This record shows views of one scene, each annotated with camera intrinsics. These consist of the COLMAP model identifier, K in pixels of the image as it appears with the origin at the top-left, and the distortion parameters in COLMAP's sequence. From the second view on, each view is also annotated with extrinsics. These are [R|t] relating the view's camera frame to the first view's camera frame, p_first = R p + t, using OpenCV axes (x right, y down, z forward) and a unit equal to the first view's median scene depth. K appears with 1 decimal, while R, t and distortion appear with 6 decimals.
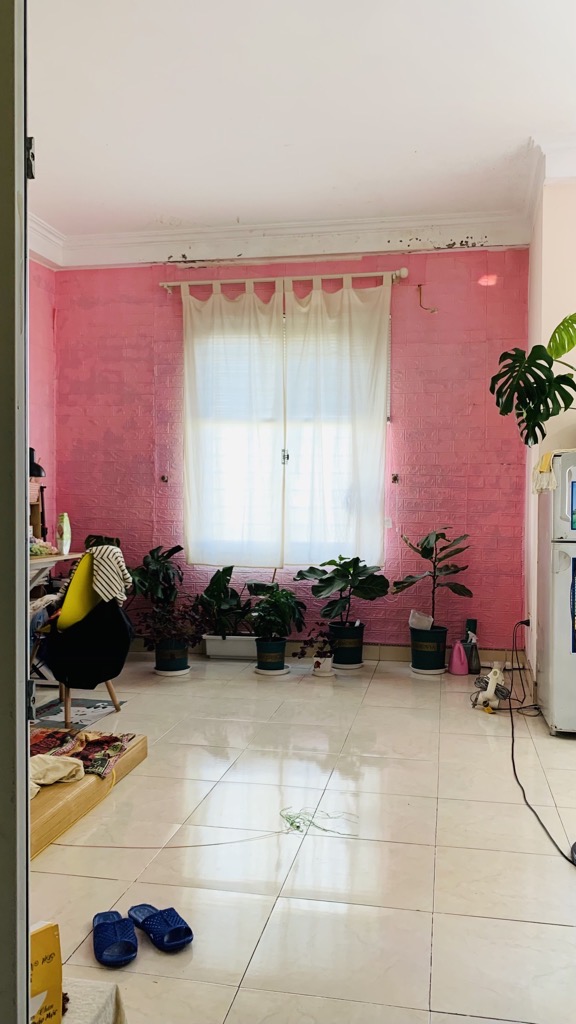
lens RADIAL K [[781.6, 0, 288.0], [0, 781.6, 512.0], [0, 0, 1]] dist [0.125266, -0.414056]
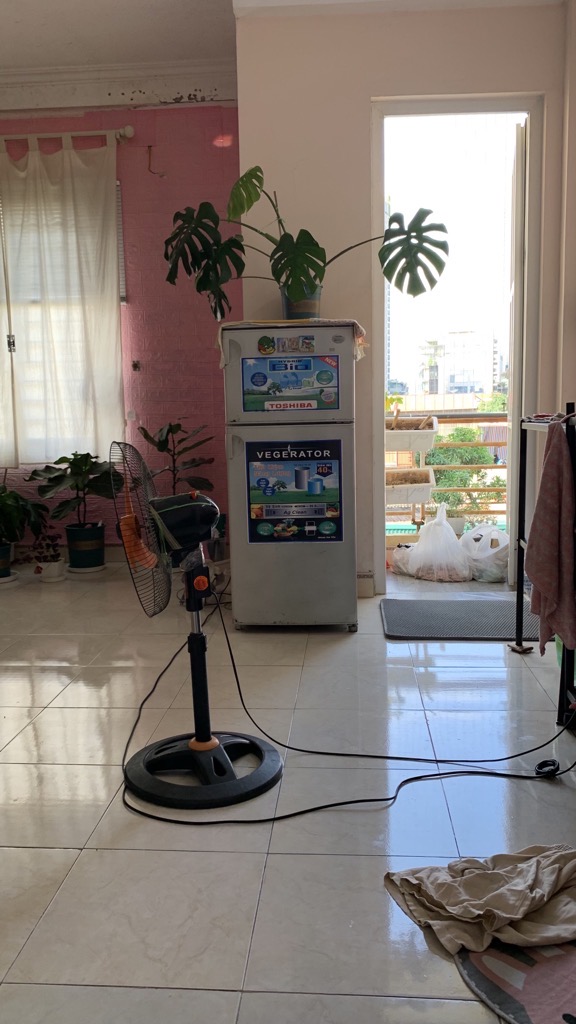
lens RADIAL K [[777.6, 0, 288.0], [0, 777.6, 512.0], [0, 0, 1]] dist [-0.008904, -0.007723]
pose [[0.992983, -0.039975, 0.111295, 0.209811], [0.026029, 0.991934, 0.124052, 0.019000], [-0.115356, -0.120285, 0.986014, 0.064480]]
